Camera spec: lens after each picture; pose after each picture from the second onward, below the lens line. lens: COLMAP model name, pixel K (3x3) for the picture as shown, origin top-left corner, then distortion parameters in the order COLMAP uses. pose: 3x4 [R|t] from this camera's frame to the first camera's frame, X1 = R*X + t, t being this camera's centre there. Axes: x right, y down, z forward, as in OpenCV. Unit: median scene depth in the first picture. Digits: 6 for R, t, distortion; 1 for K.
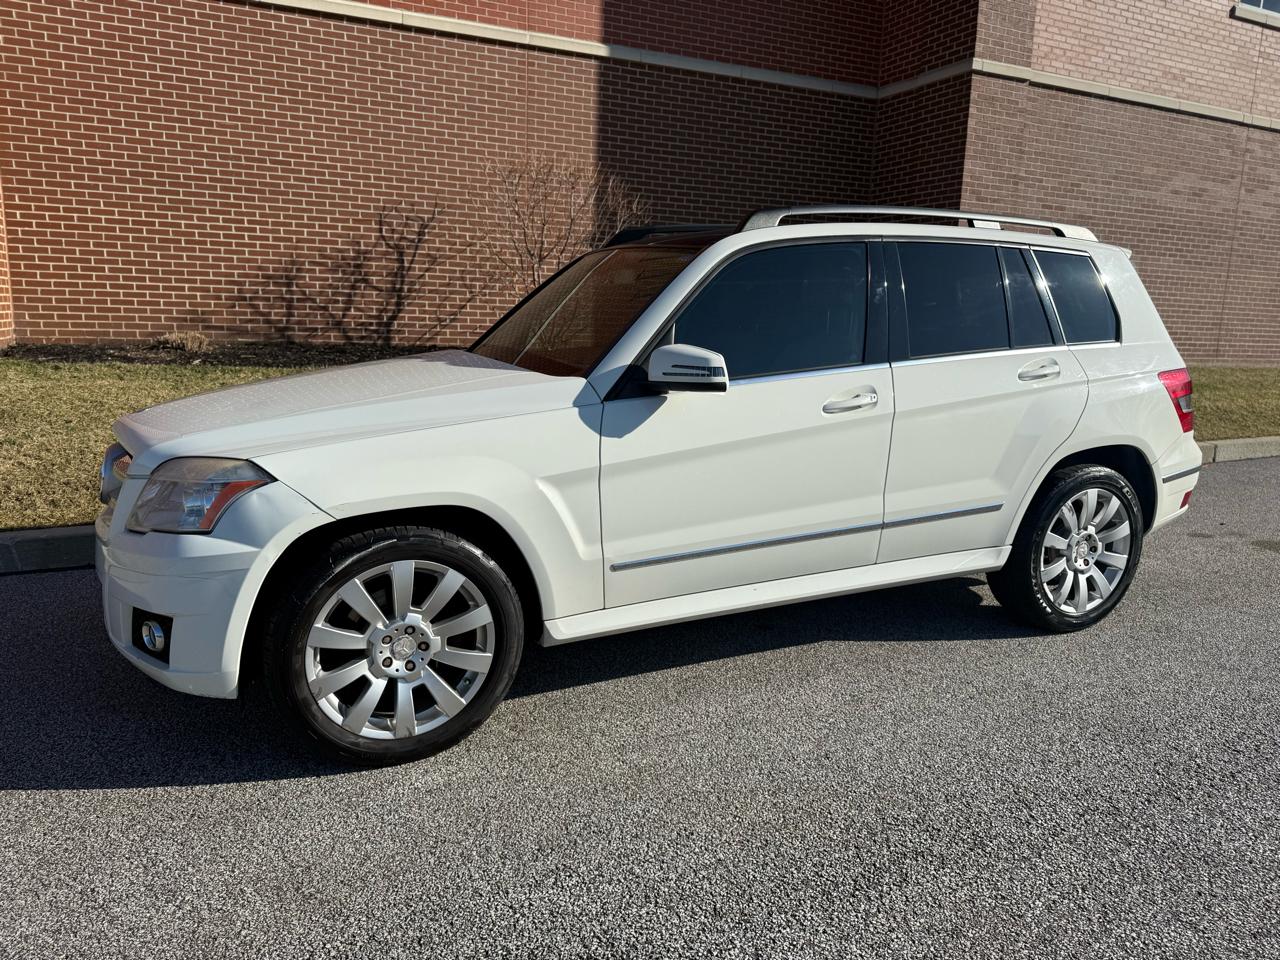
lens RADIAL K [[906.3, 0, 652.5], [0, 906.3, 477.2], [0, 0, 1]] dist [0.017332, -0.020410]
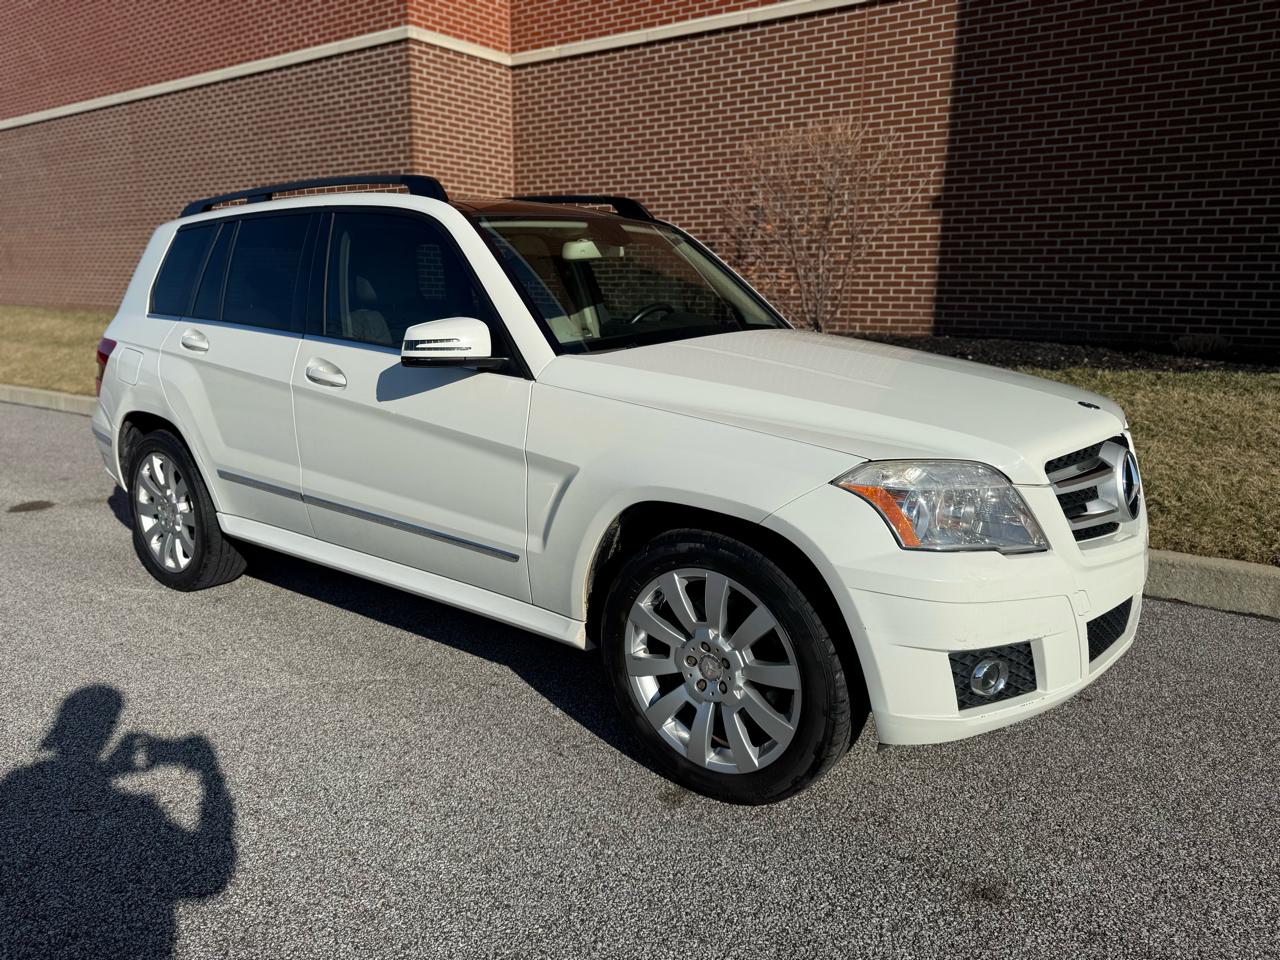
lens RADIAL K [[906.3, 0, 632.9], [0, 906.3, 473.9], [0, 0, 1]] dist [0.017332, -0.020410]
pose [[0.469646, 0.157068, -0.868771, 0.642230], [-0.152977, 0.983640, 0.095138, -0.062708], [0.869500, 0.088220, 0.485990, 0.408487]]
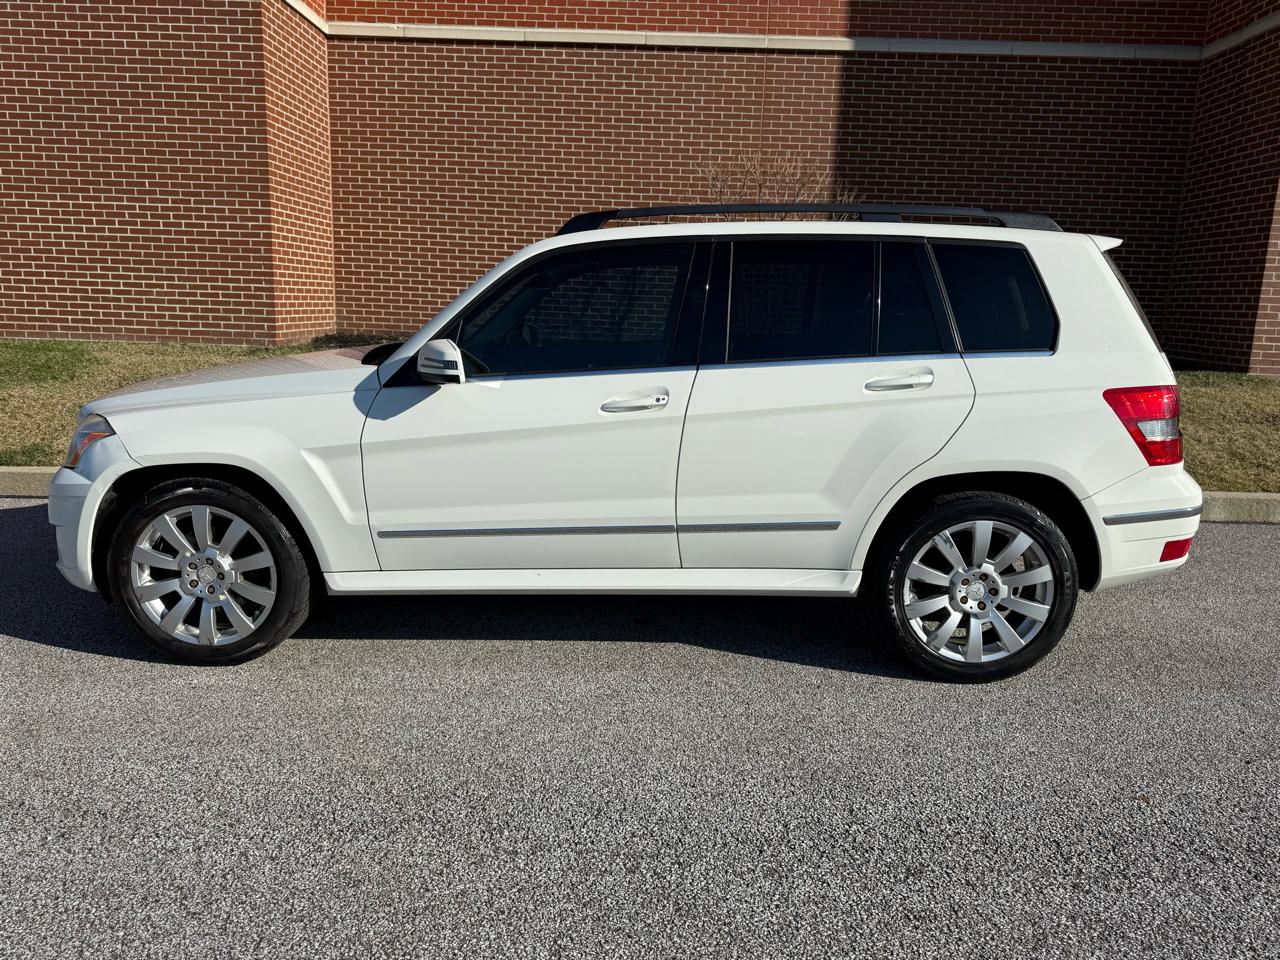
lens RADIAL K [[906.3, 0, 650.0], [0, 906.3, 483.0], [0, 0, 1]] dist [0.017332, -0.020410]
pose [[0.895166, 0.088419, -0.436875, 0.241235], [-0.085926, 0.995975, 0.025510, -0.007150], [0.437372, 0.014703, 0.899160, 0.038277]]
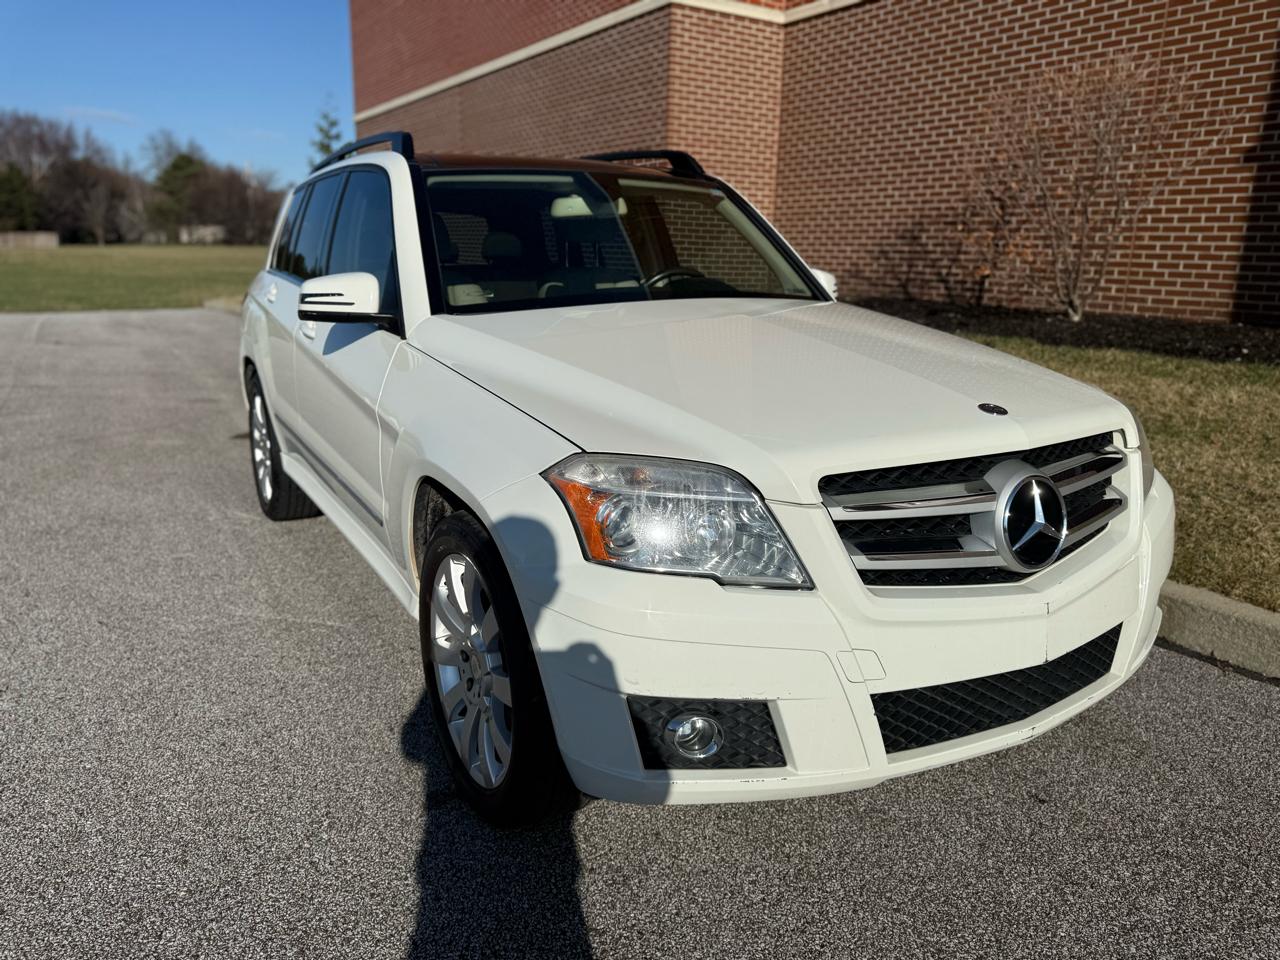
lens RADIAL K [[906.3, 0, 635.6], [0, 906.3, 471.2], [0, 0, 1]] dist [0.017332, -0.020410]
pose [[0.107348, 0.210151, -0.971758, 0.657299], [-0.196132, 0.962675, 0.186521, -0.086954], [0.974684, 0.170570, 0.144558, 0.556751]]
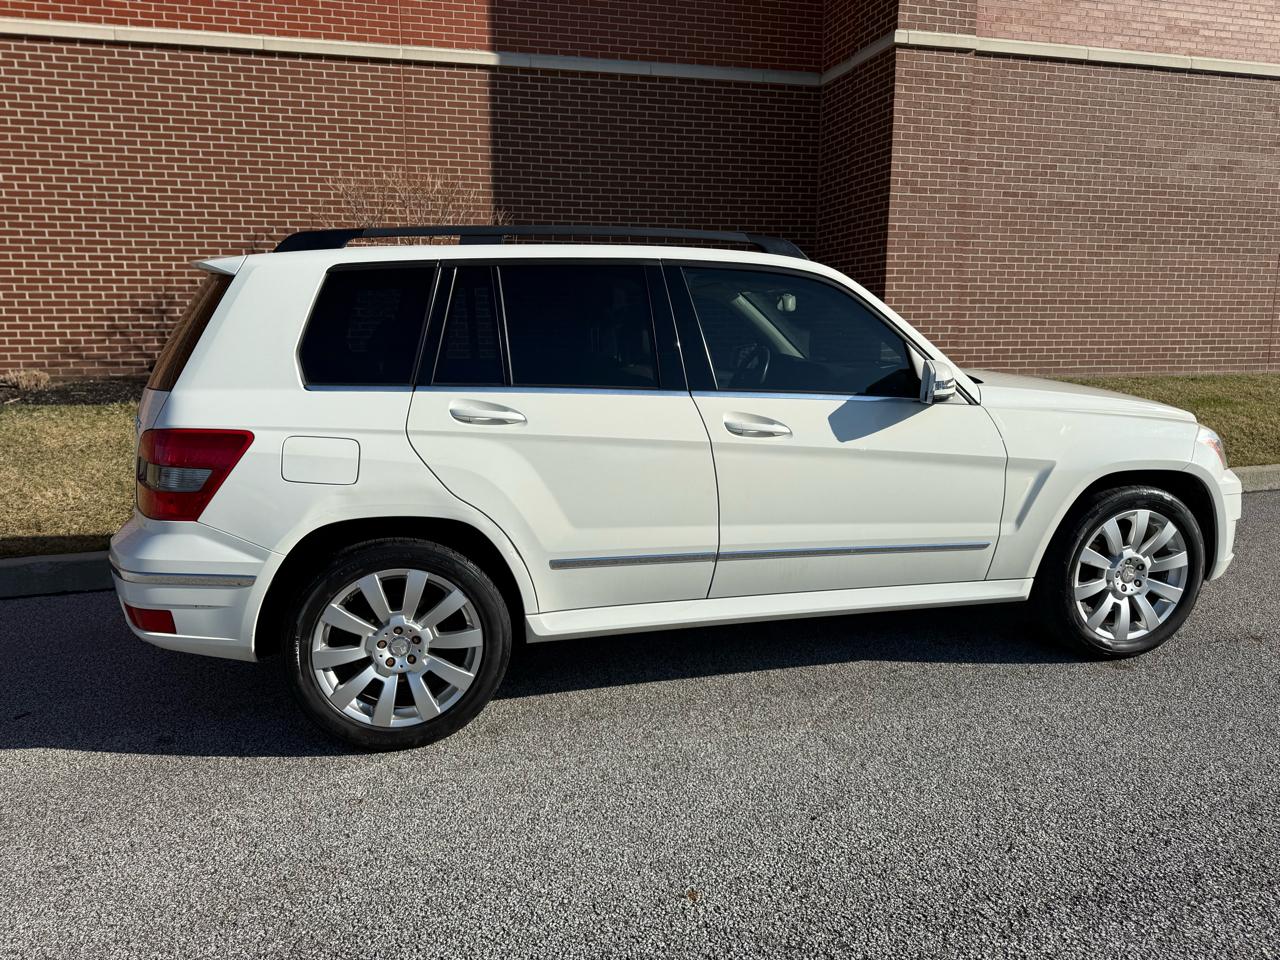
lens RADIAL K [[906.3, 0, 641.4], [0, 906.3, 470.2], [0, 0, 1]] dist [0.017332, -0.020410]
pose [[0.982524, -0.003807, -0.186095, 0.297932], [0.000176, 0.999809, -0.019523, -0.025155], [0.186134, 0.019149, 0.982338, 0.118261]]
